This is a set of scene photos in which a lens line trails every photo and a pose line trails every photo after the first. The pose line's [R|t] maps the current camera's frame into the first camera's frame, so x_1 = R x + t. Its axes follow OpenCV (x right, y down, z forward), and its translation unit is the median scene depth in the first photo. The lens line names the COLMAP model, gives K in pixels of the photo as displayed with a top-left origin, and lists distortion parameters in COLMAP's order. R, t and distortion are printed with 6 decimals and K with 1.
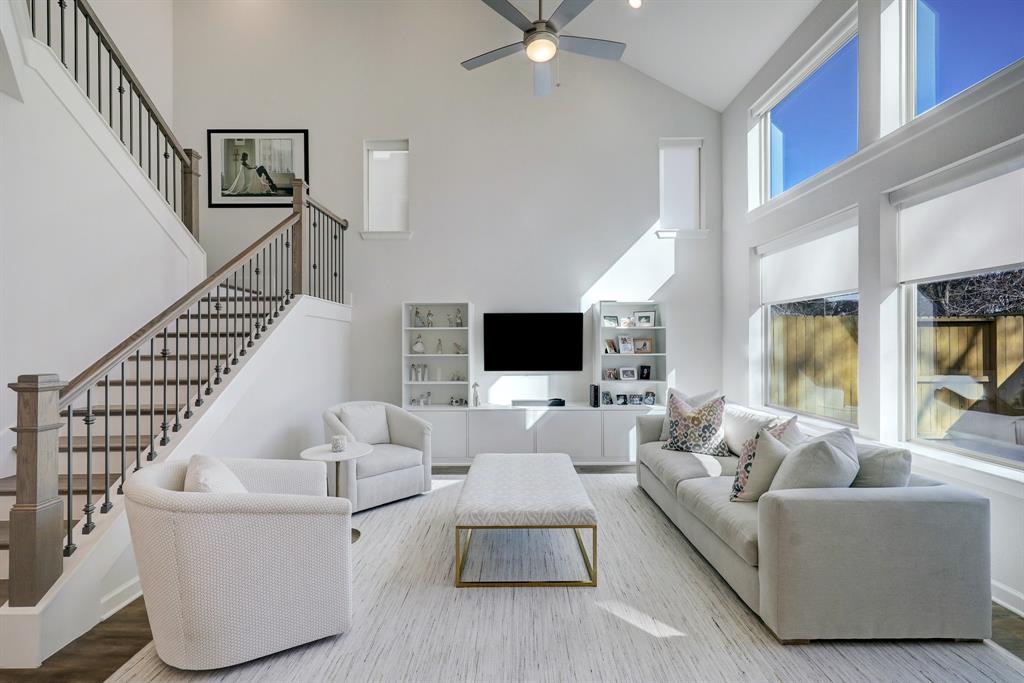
lens RADIAL K [[419.5, 0, 508.3], [0, 419.5, 342.3], [0, 0, 1]] dist [-0.000601, 0.000101]
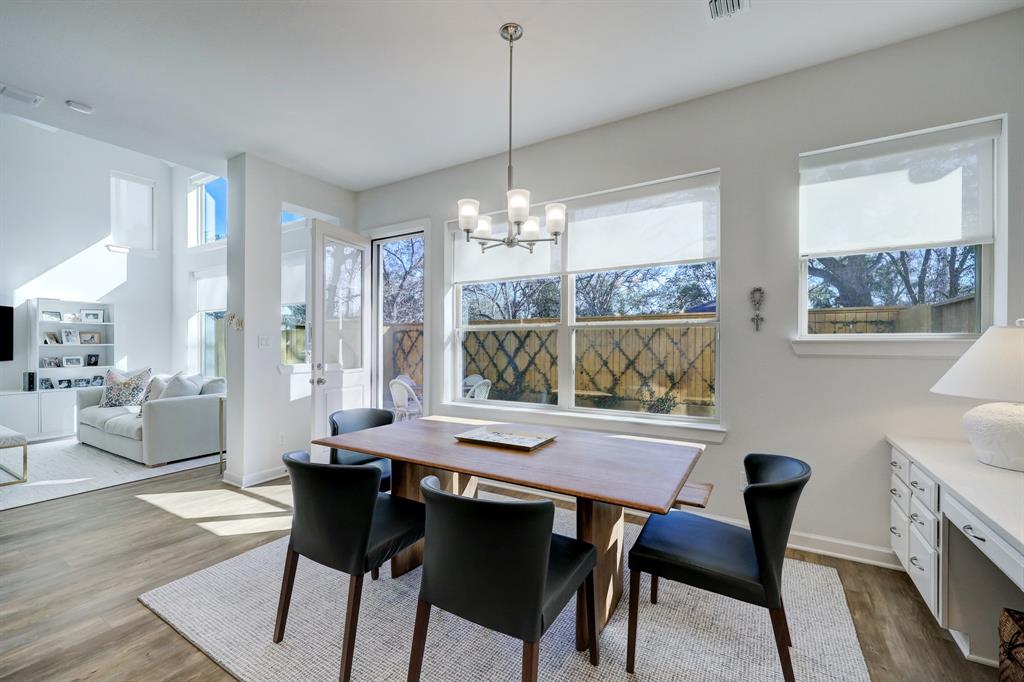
lens RADIAL K [[428.2, 0, 526.5], [0, 428.2, 341.7], [0, 0, 1]] dist [-0.001055, 0.000157]
pose [[0.493427, 0.007024, 0.869759, -0.130758], [-0.004346, 0.999975, -0.005610, 0.020490], [-0.869777, -0.001012, 0.493445, -0.700426]]
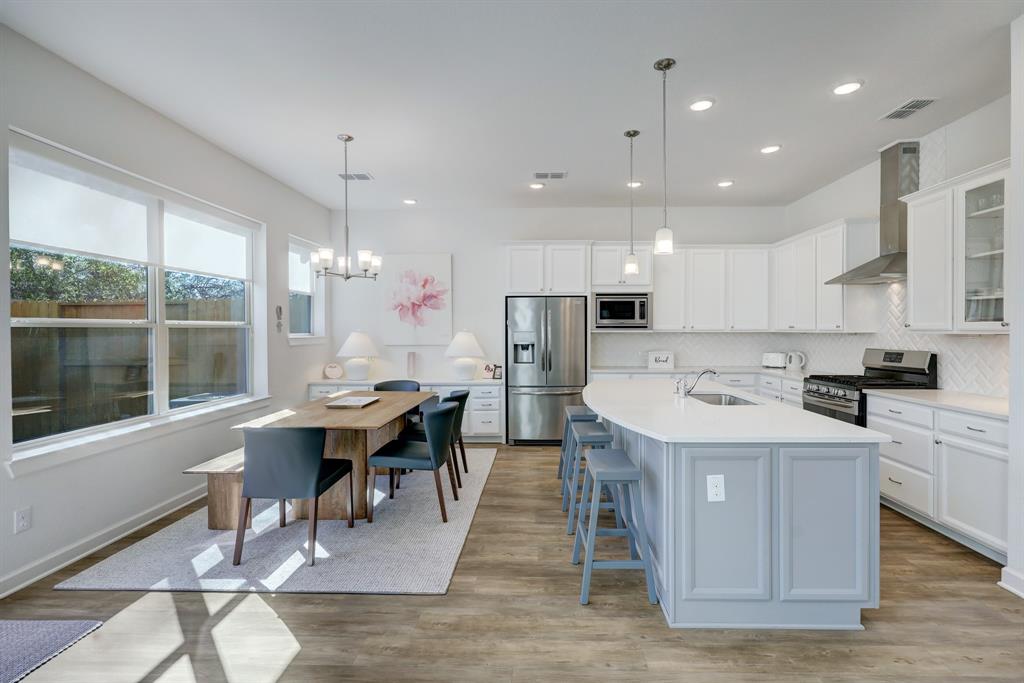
lens RADIAL K [[484.0, 0, 518.5], [0, 484.0, 334.1], [0, 0, 1]] dist [0.001175, 0.000376]
pose [[-0.999858, 0.005367, 0.015945, -0.034866], [0.005455, 0.999970, 0.005482, 0.002925], [-0.015915, 0.005568, -0.999858, 0.354924]]
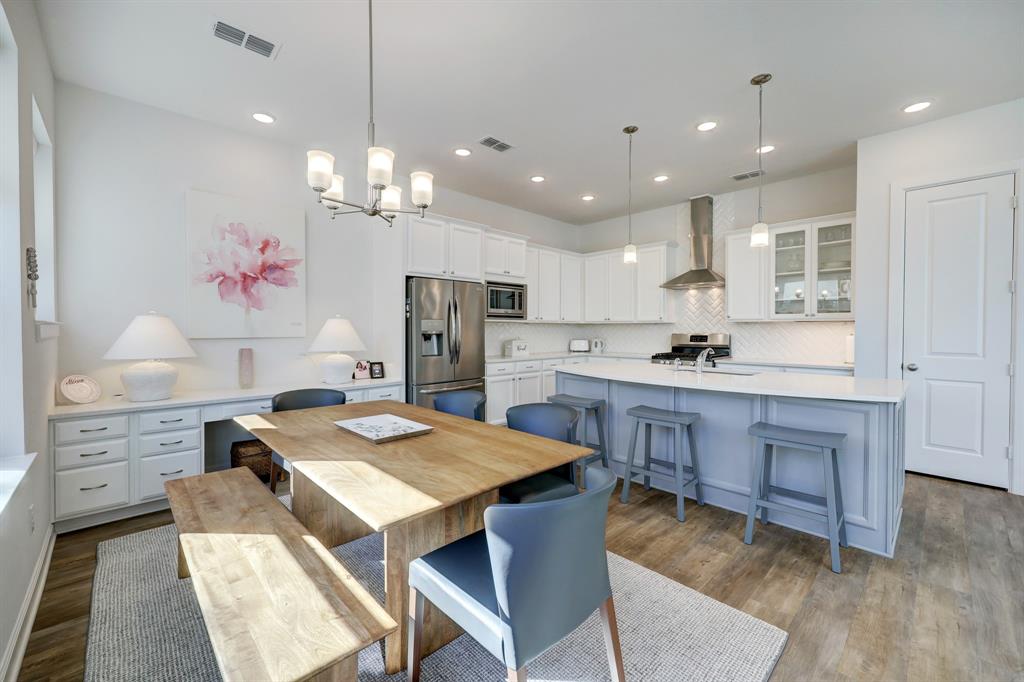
lens RADIAL K [[424.2, 0, 523.9], [0, 424.2, 334.1], [0, 0, 1]] dist [-0.000422, -0.000081]
pose [[-0.702949, 0.012770, -0.711126, 0.450406], [0.004447, 0.999898, 0.013560, 0.023107], [0.711227, 0.006369, -0.702934, -0.058926]]
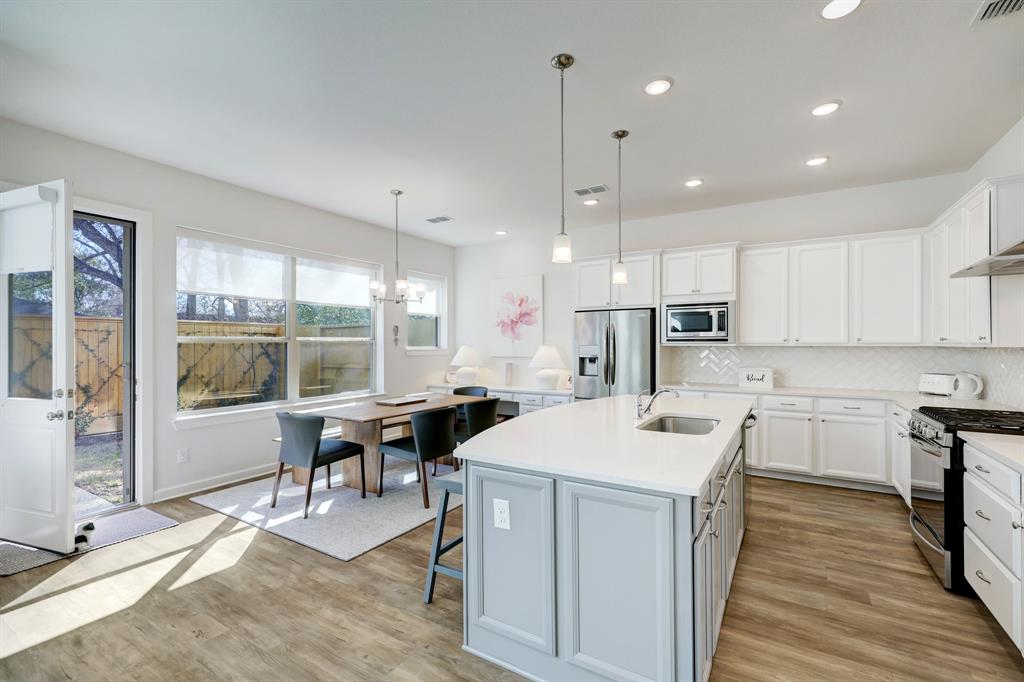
lens RADIAL K [[438.4, 0, 506.3], [0, 438.4, 342.8], [0, 0, 1]] dist [0.002052, 0.000248]
pose [[-0.856046, 0.007455, 0.516846, -0.410765], [0.003987, 0.999961, -0.007821, 0.005139], [-0.516885, -0.004634, -0.856043, 0.224729]]
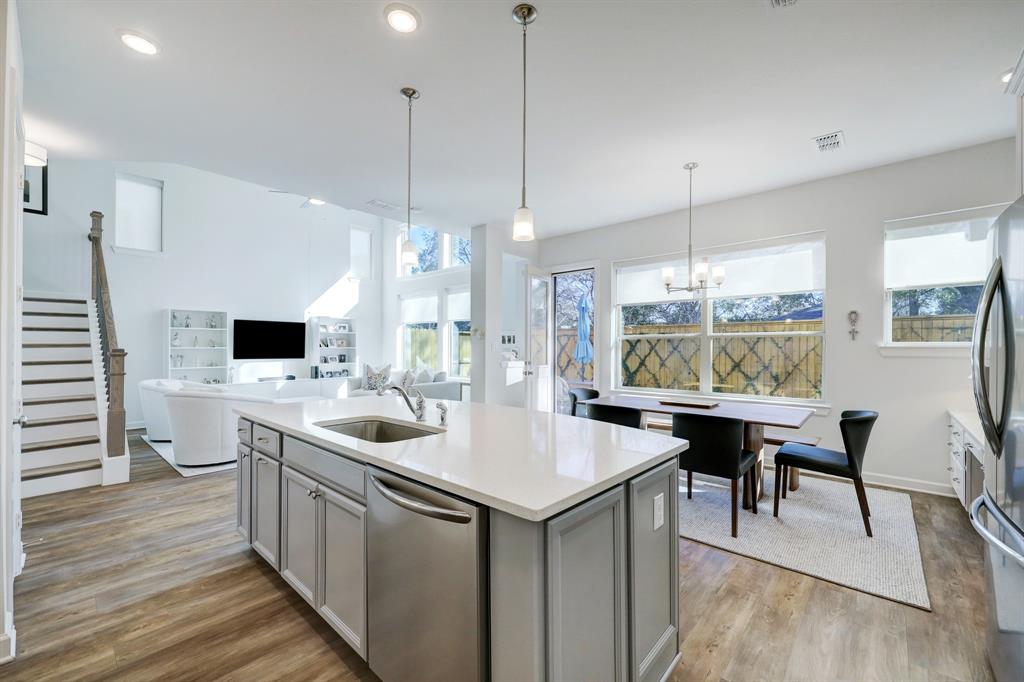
lens RADIAL K [[428.2, 0, 526.5], [0, 428.2, 341.7], [0, 0, 1]] dist [-0.001055, 0.000157]
pose [[0.643000, 0.013578, 0.765745, -0.549114], [-0.006384, 0.999903, -0.012369, 0.019423], [-0.765839, 0.003064, 0.643025, -0.735929]]
